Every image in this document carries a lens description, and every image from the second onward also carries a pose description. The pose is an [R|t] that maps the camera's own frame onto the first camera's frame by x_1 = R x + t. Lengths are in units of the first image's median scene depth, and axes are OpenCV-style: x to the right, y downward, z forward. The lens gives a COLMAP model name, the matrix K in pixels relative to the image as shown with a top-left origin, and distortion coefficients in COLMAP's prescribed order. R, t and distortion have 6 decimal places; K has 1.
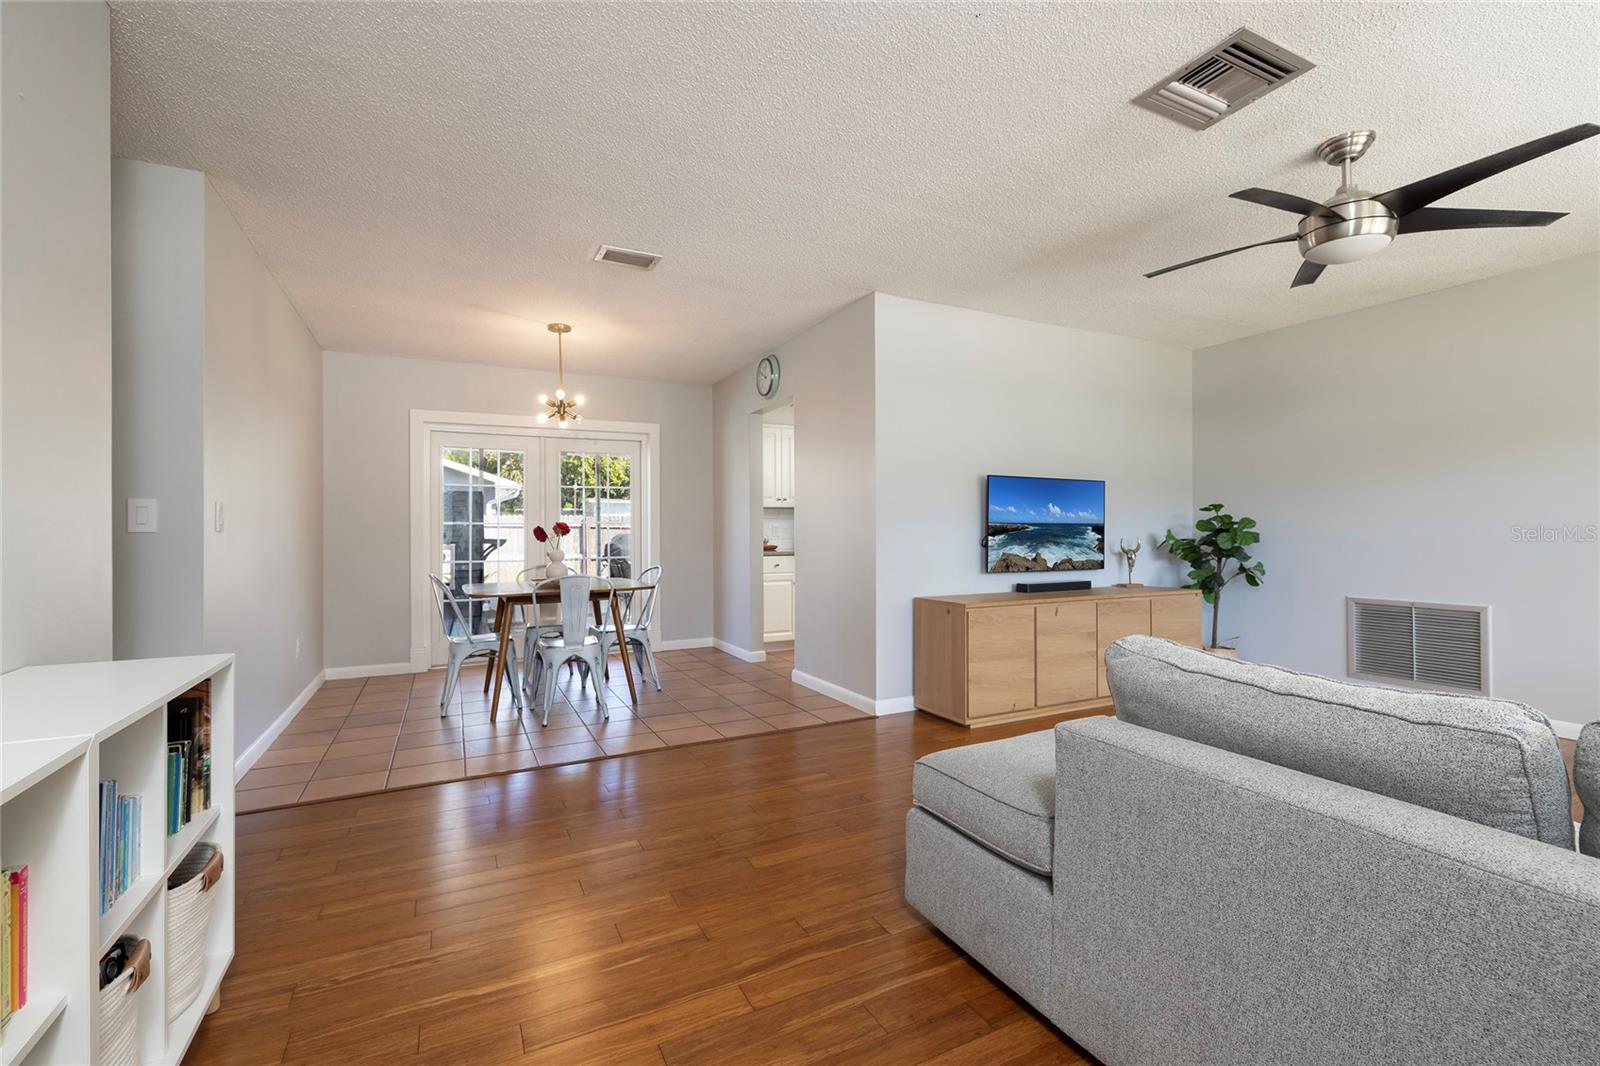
lens RADIAL K [[675.0, 0, 789.8], [0, 675.0, 532.1], [0, 0, 1]] dist [0.001561, 0.000383]
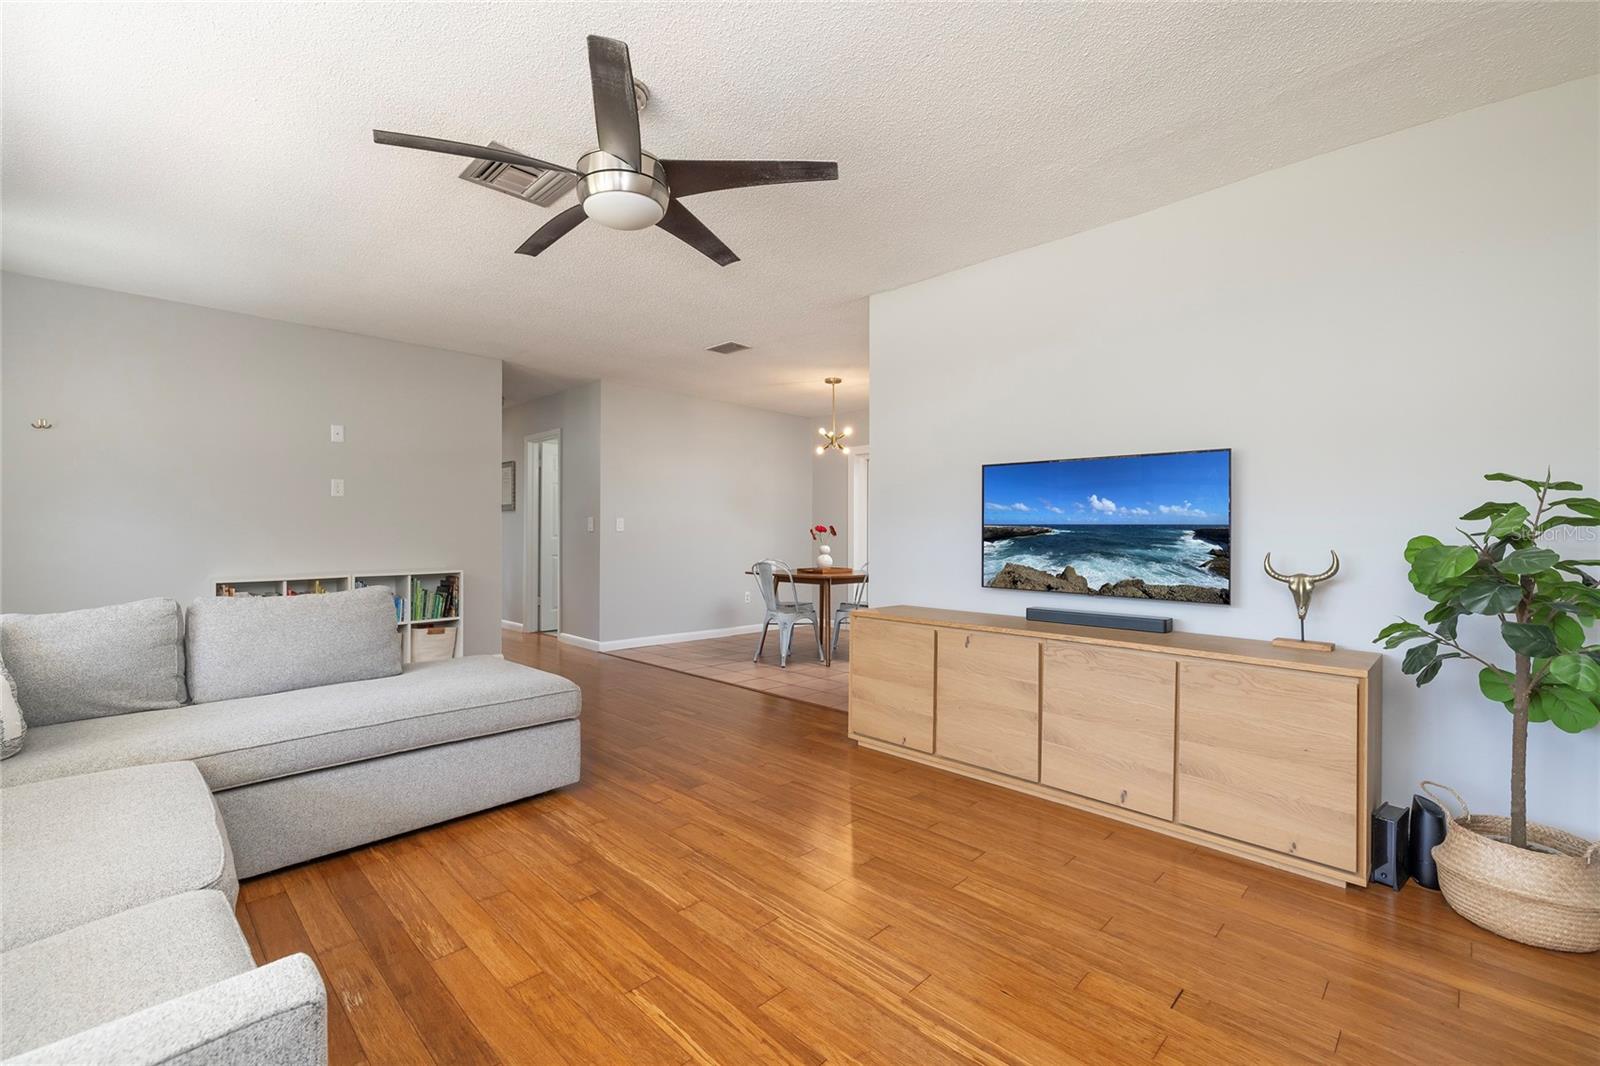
lens RADIAL K [[675.0, 0, 789.8], [0, 675.0, 532.1], [0, 0, 1]] dist [0.001561, 0.000383]
pose [[0.331489, 0.007413, -0.943430, 0.933101], [-0.005212, 0.999968, 0.006026, -0.008271], [0.943445, 0.002919, 0.331518, 0.495584]]
